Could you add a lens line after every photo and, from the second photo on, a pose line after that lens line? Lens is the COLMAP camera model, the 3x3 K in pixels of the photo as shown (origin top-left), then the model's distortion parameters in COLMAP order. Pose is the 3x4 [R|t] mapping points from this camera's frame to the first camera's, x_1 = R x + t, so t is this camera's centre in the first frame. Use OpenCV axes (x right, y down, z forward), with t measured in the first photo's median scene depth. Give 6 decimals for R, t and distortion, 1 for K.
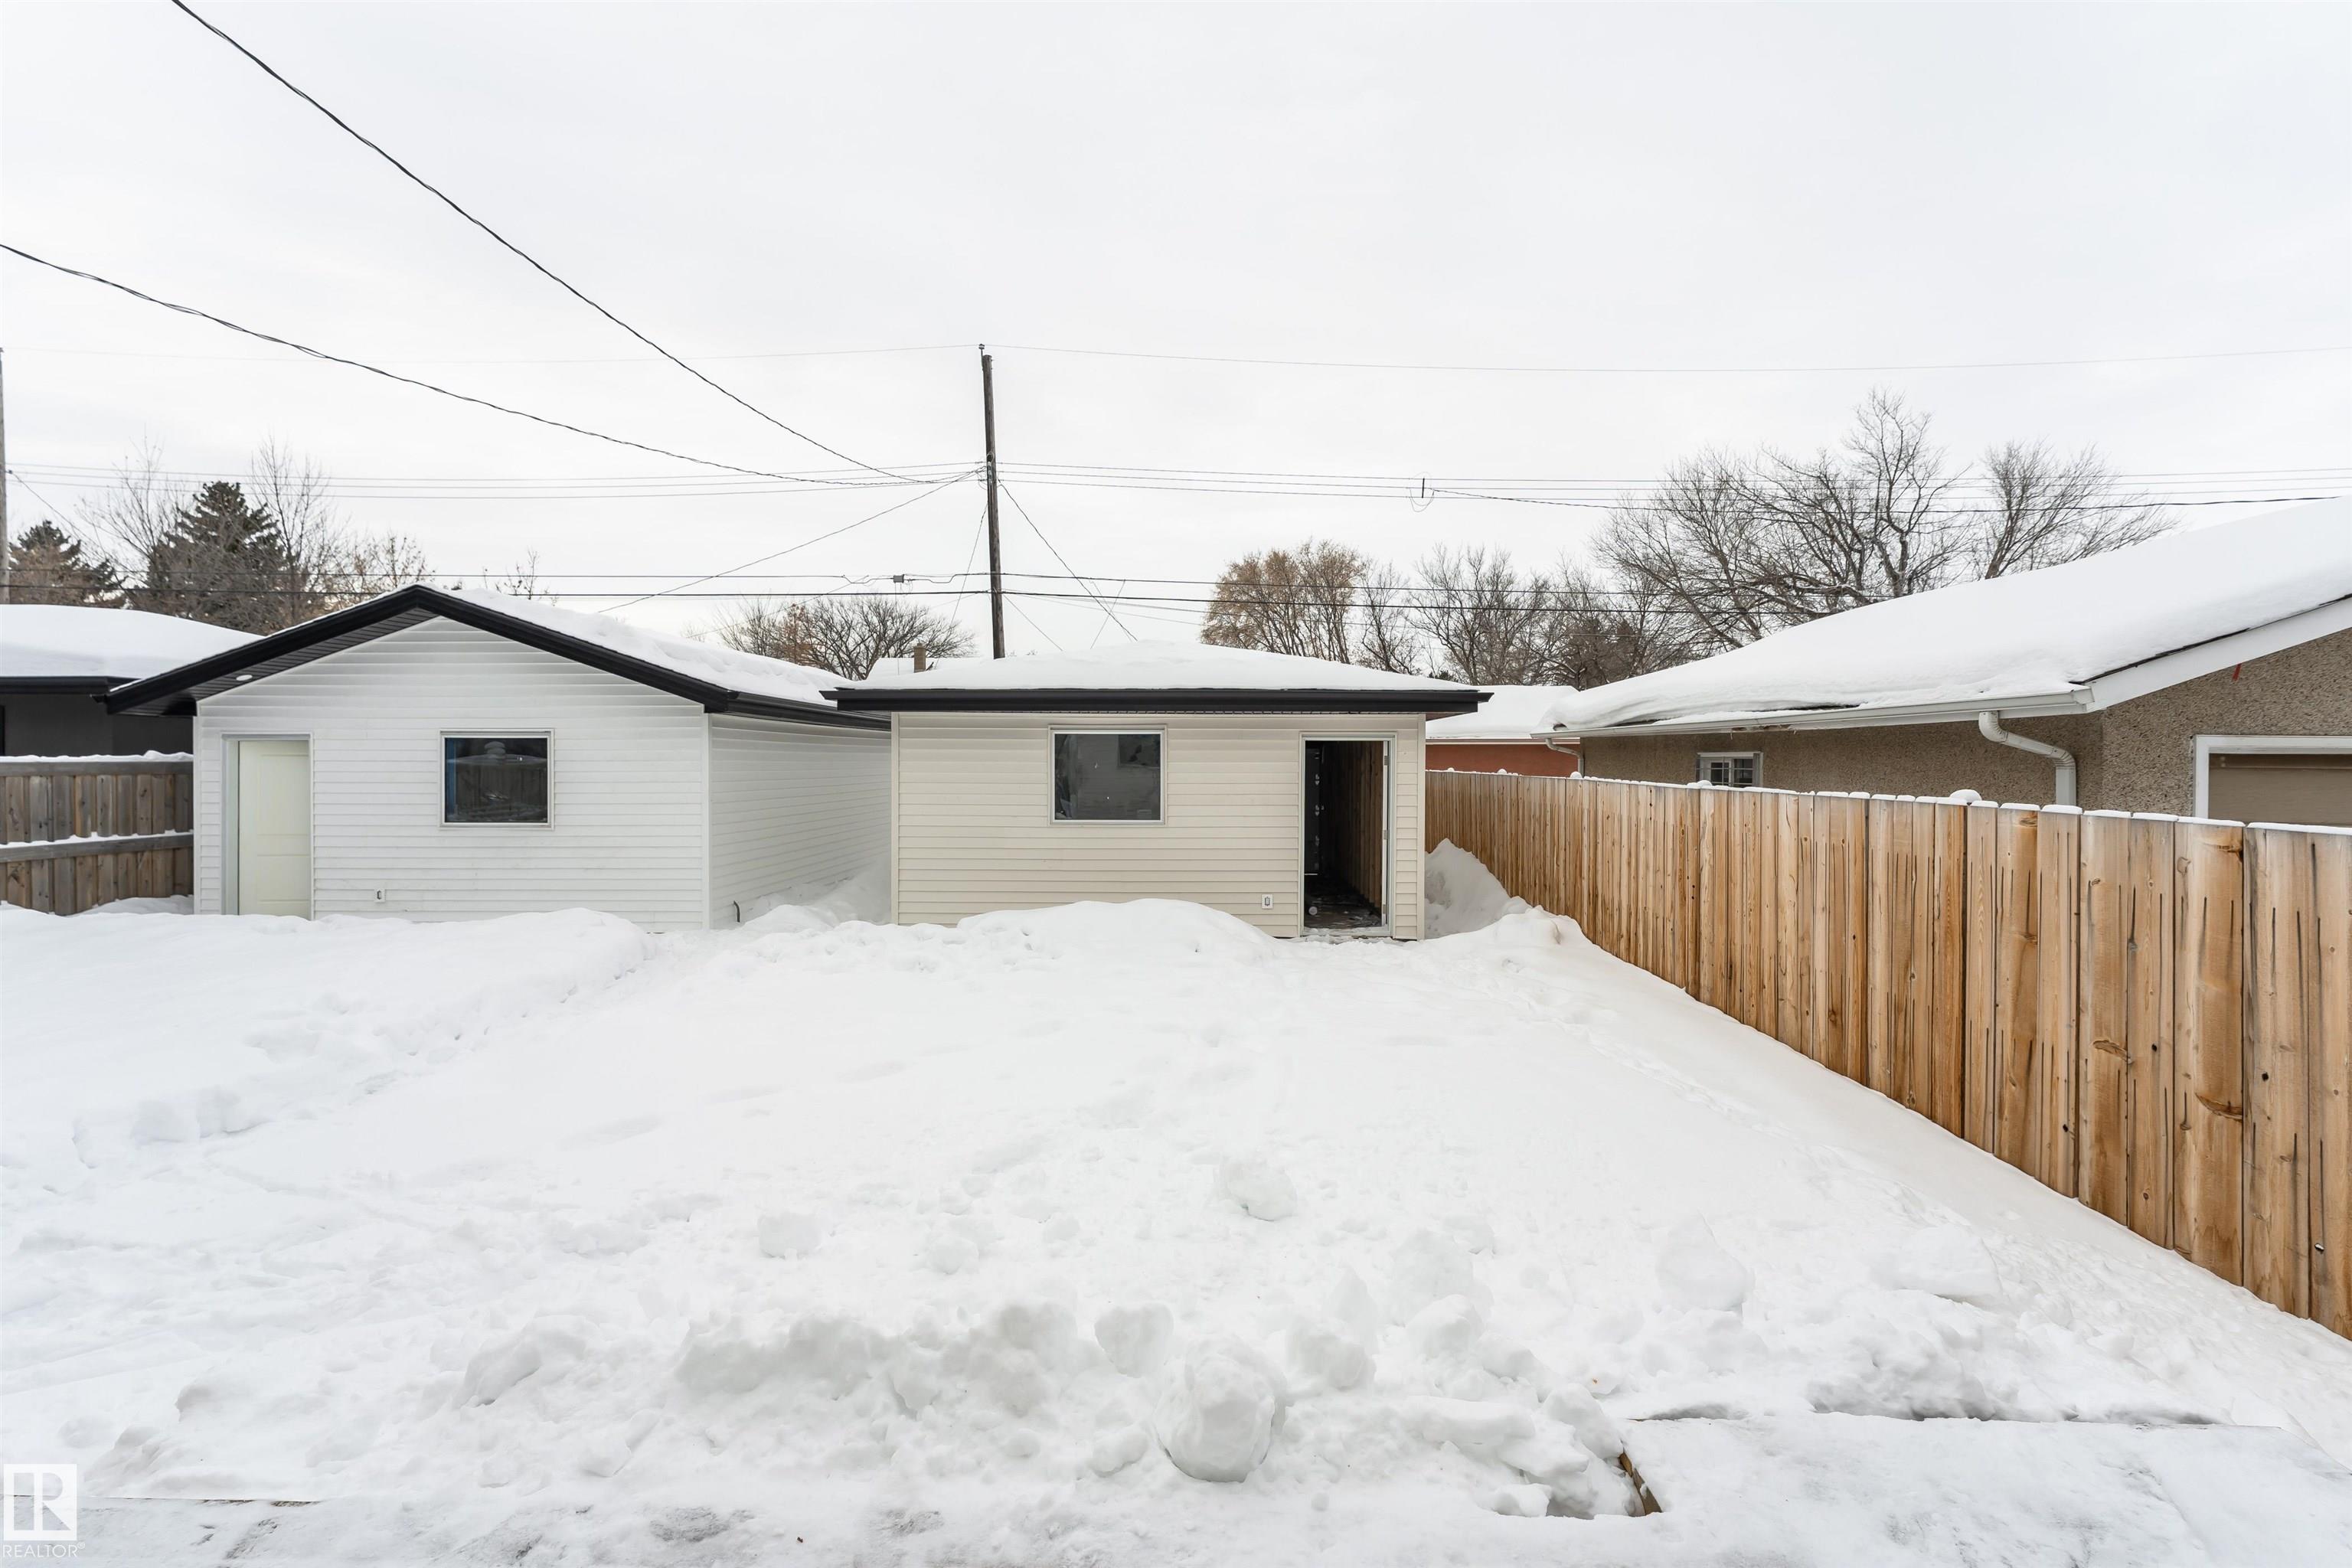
lens RADIAL K [[1037.7, 0, 1189.2], [0, 1037.7, 767.3], [0, 0, 1]] dist [-0.004179, -0.000168]
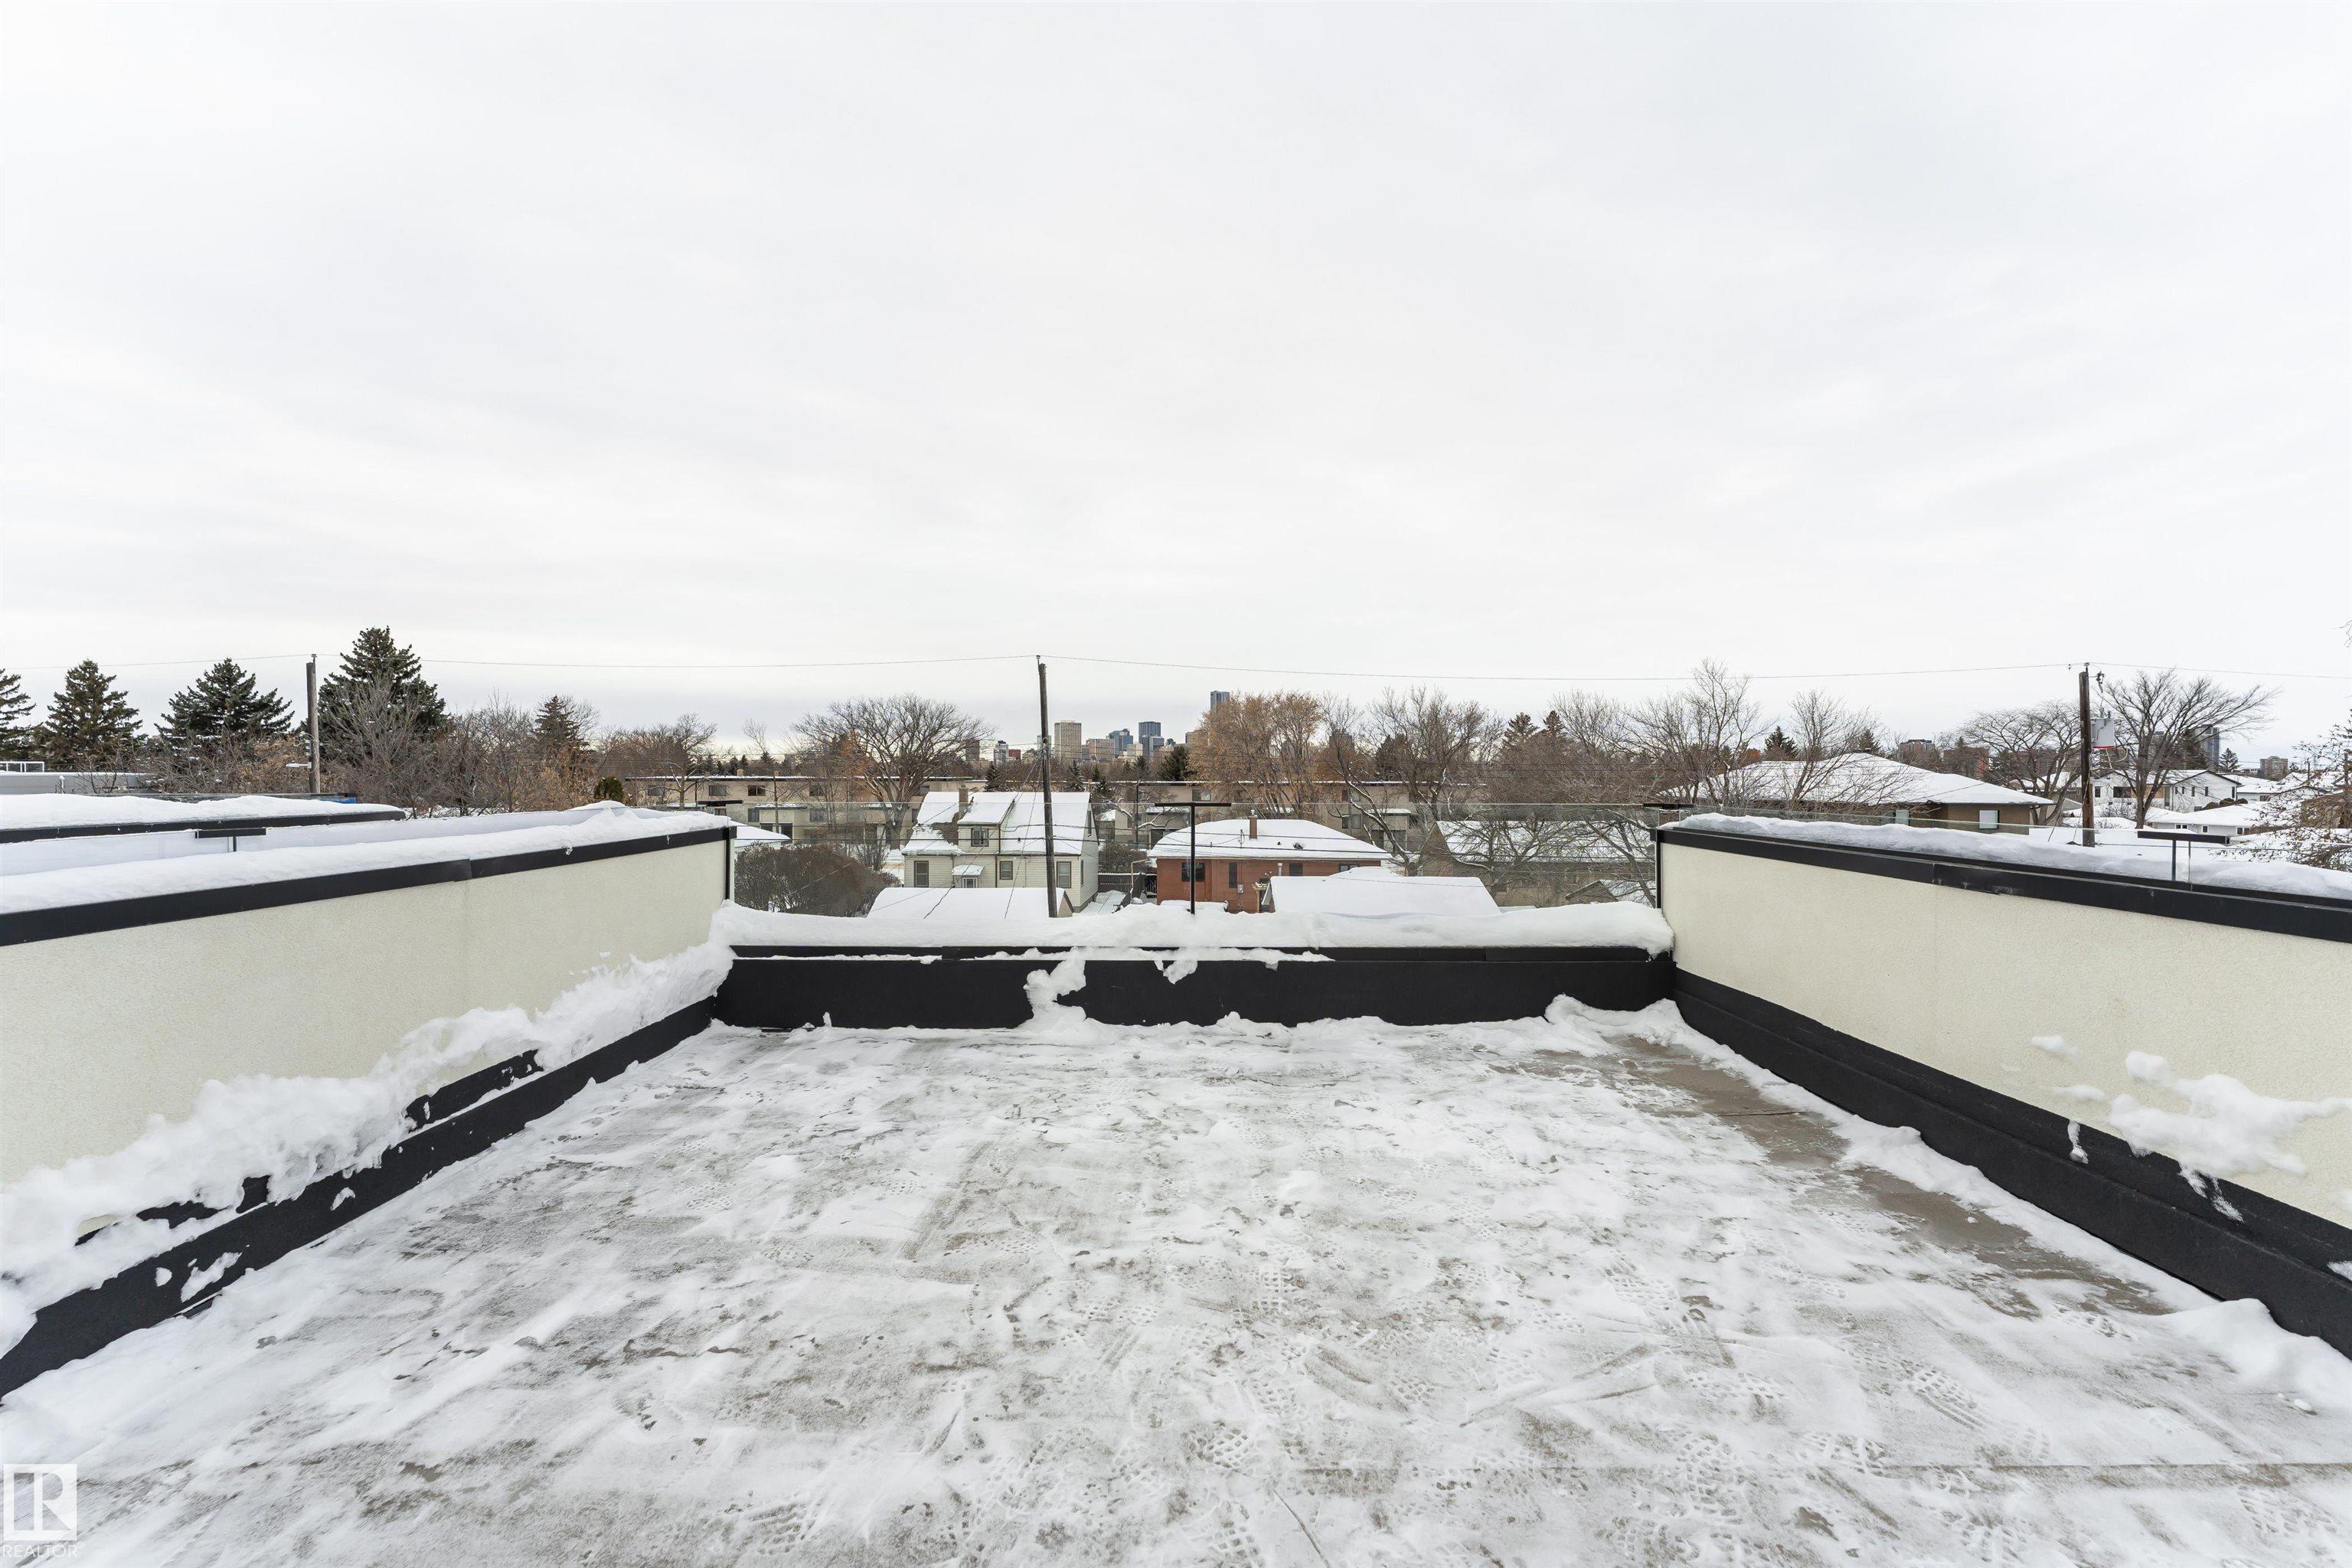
lens RADIAL K [[950.7, 0, 1184.9], [0, 950.7, 768.6], [0, 0, 1]] dist [-0.007853, -0.000453]
pose [[0.999843, 0.010031, 0.014622, -0.021123], [-0.009898, 0.999909, -0.009137, -0.208724], [-0.014712, 0.008991, 0.999851, -0.201306]]
